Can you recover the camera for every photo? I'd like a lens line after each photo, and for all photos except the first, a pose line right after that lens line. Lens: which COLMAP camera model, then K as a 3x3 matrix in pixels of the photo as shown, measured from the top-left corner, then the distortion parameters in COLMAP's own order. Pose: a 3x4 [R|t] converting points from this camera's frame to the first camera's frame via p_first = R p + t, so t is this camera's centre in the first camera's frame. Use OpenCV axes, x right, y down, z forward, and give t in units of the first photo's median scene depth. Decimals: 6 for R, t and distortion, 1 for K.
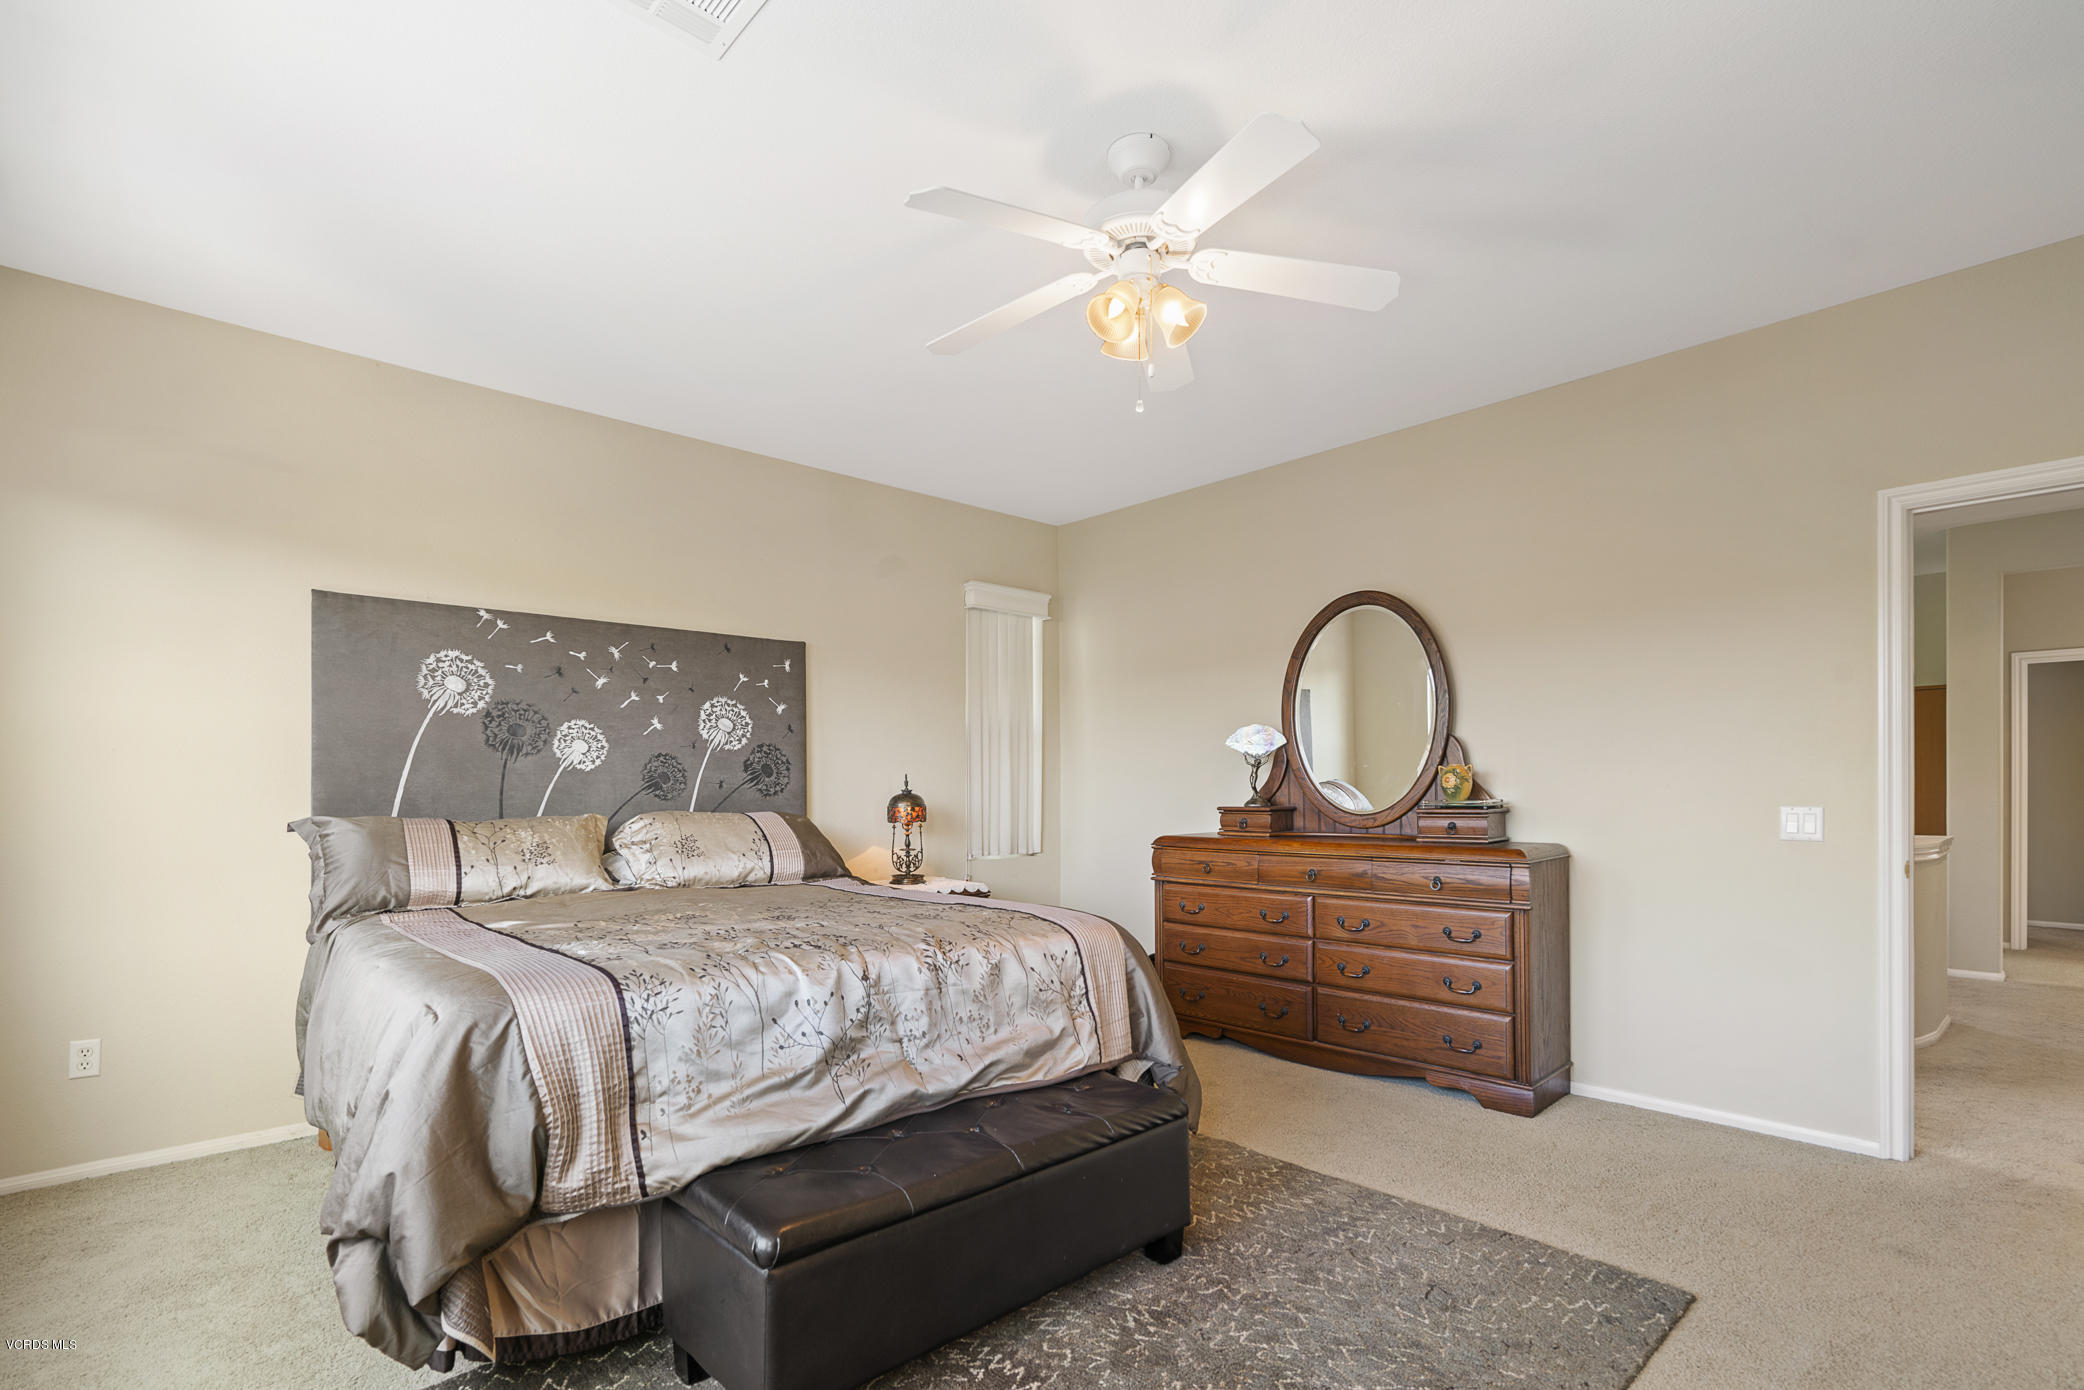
lens RADIAL K [[984.7, 0, 1017.4], [0, 984.7, 791.3], [0, 0, 1]] dist [-0.002908, -0.000080]
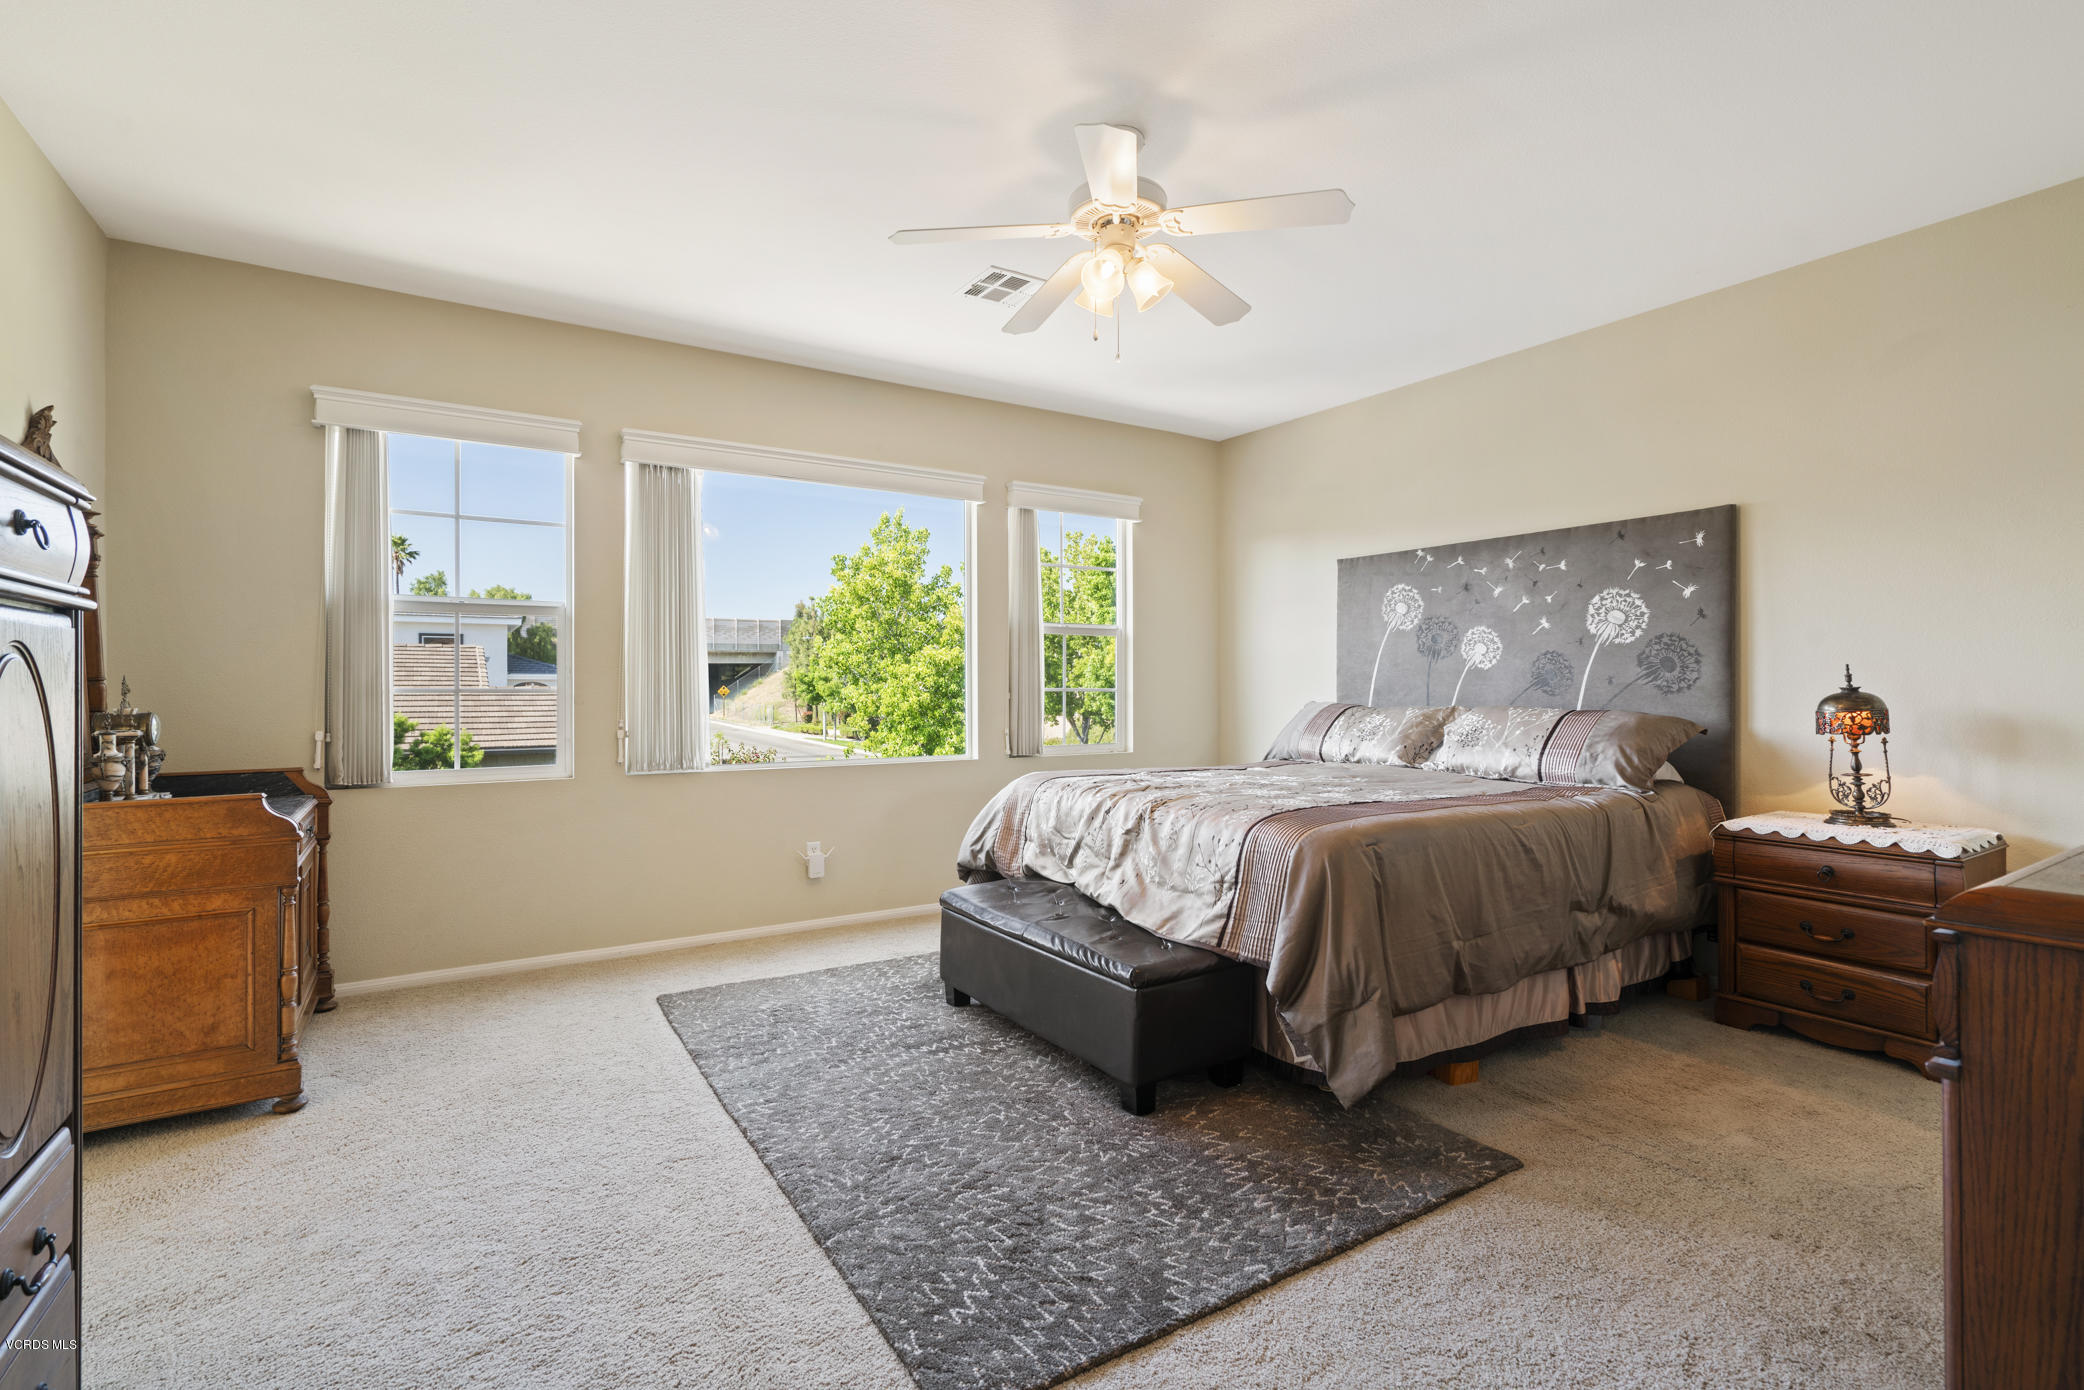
lens RADIAL K [[946.3, 0, 1042.0], [0, 946.3, 695.0], [0, 0, 1]] dist [-0.002538, -0.000079]
pose [[-0.155357, 0.016046, -0.987728, 0.715662], [0.001725, 0.999871, 0.015972, -0.008588], [0.987857, 0.000778, -0.155365, 0.621634]]
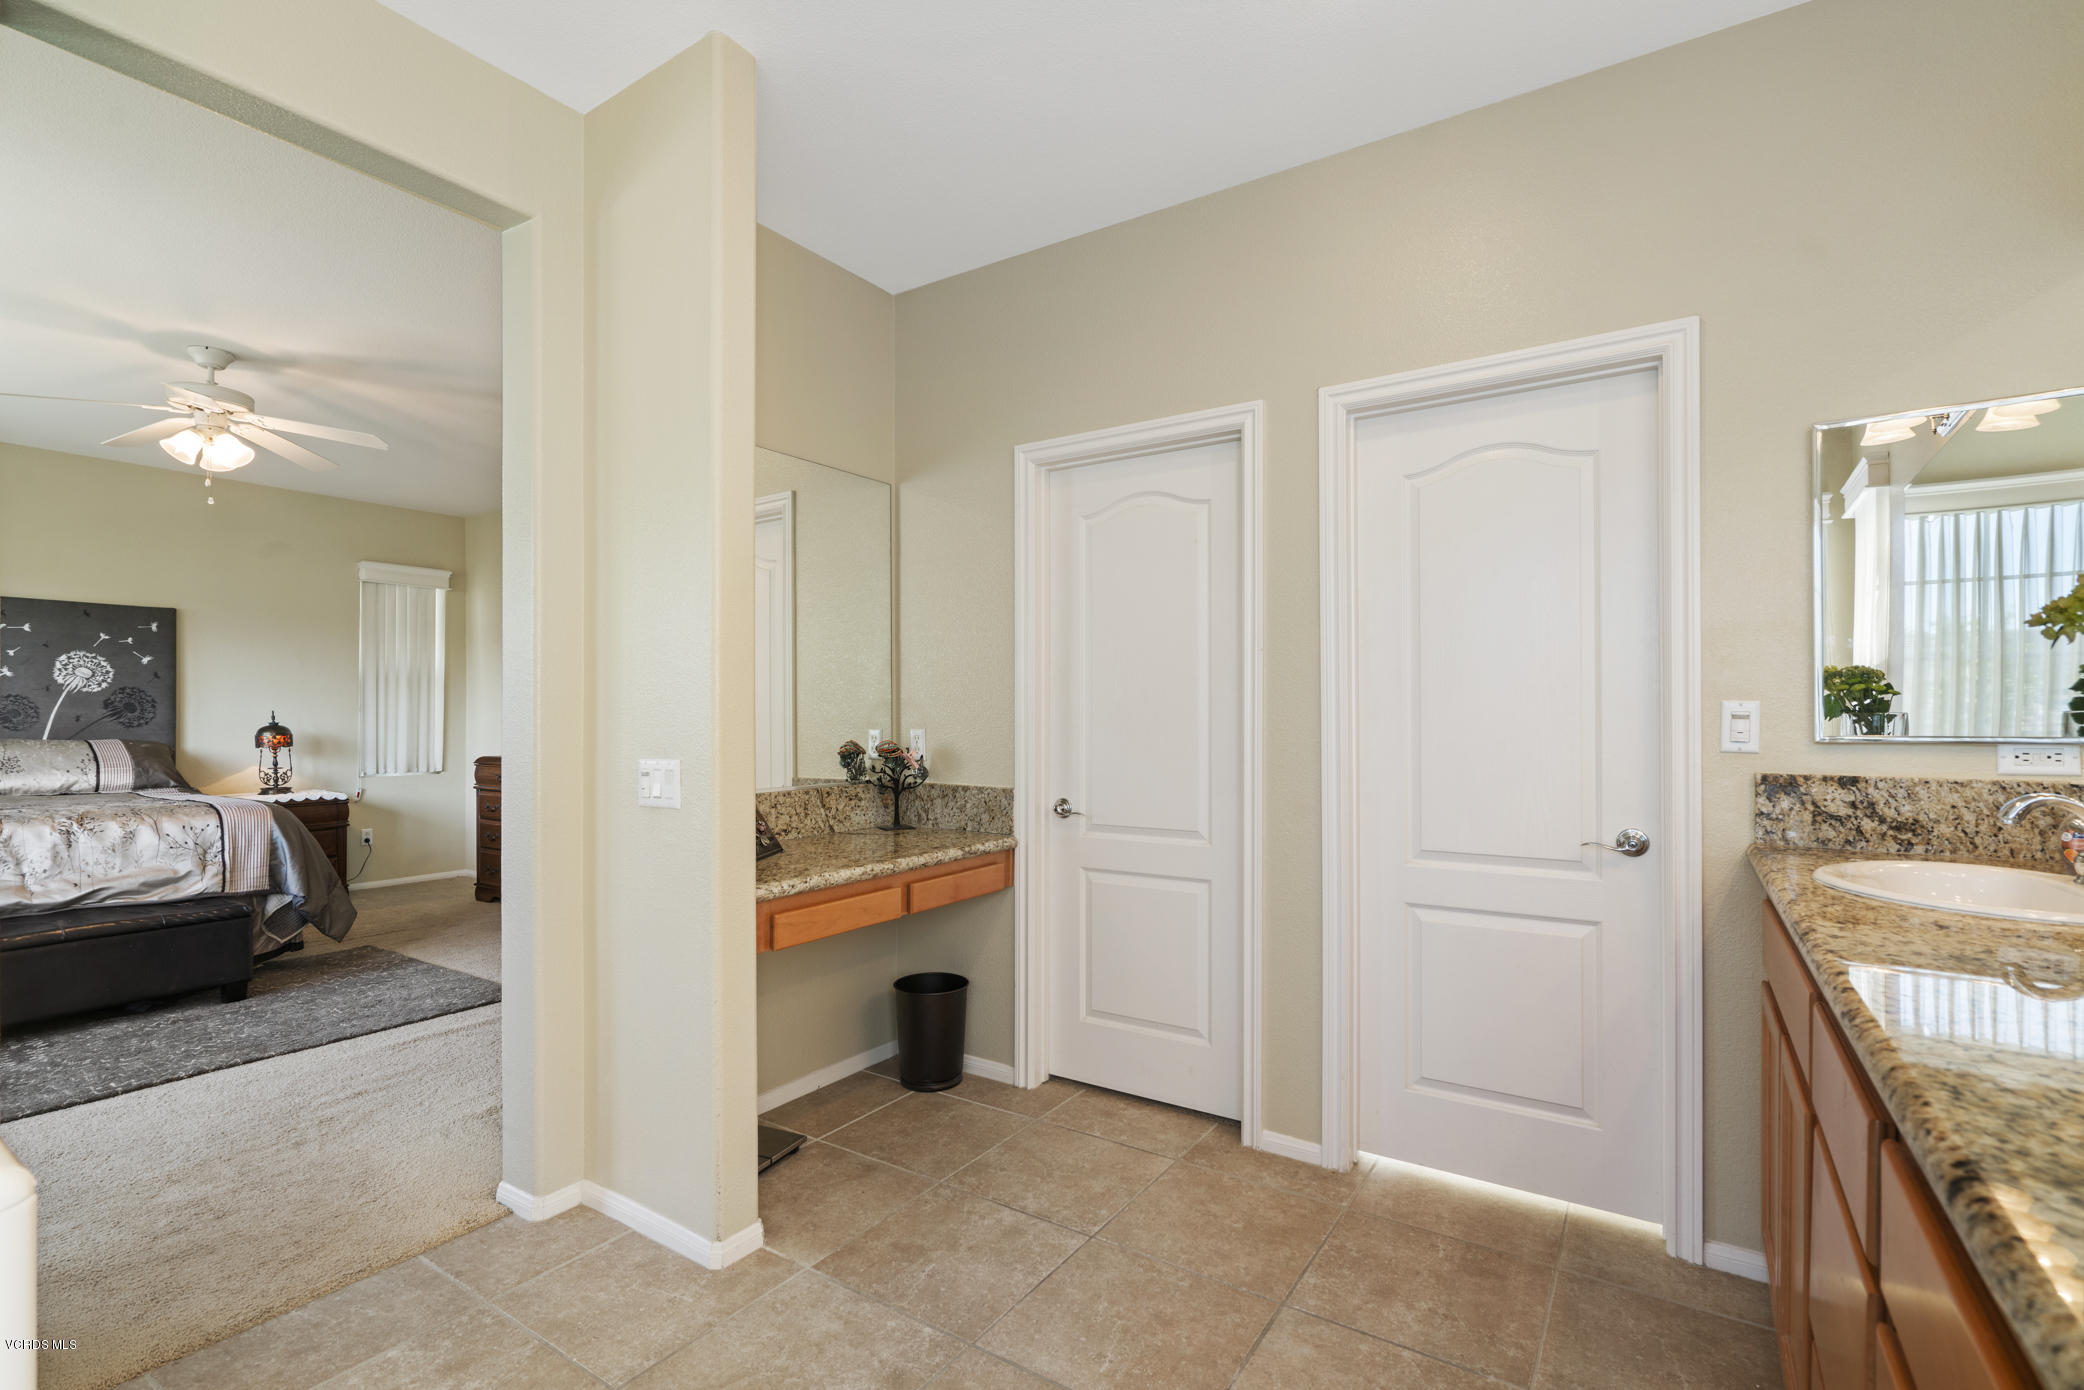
lens RADIAL K [[955.8, 0, 1031.8], [0, 955.8, 713.2], [0, 0, 1]] dist [-0.001964, 0.000314]
pose [[0.969141, 0.004288, 0.246470, 0.631104], [-0.002351, 0.999964, -0.008151, -0.006716], [-0.246496, 0.007320, 0.969116, -0.549929]]
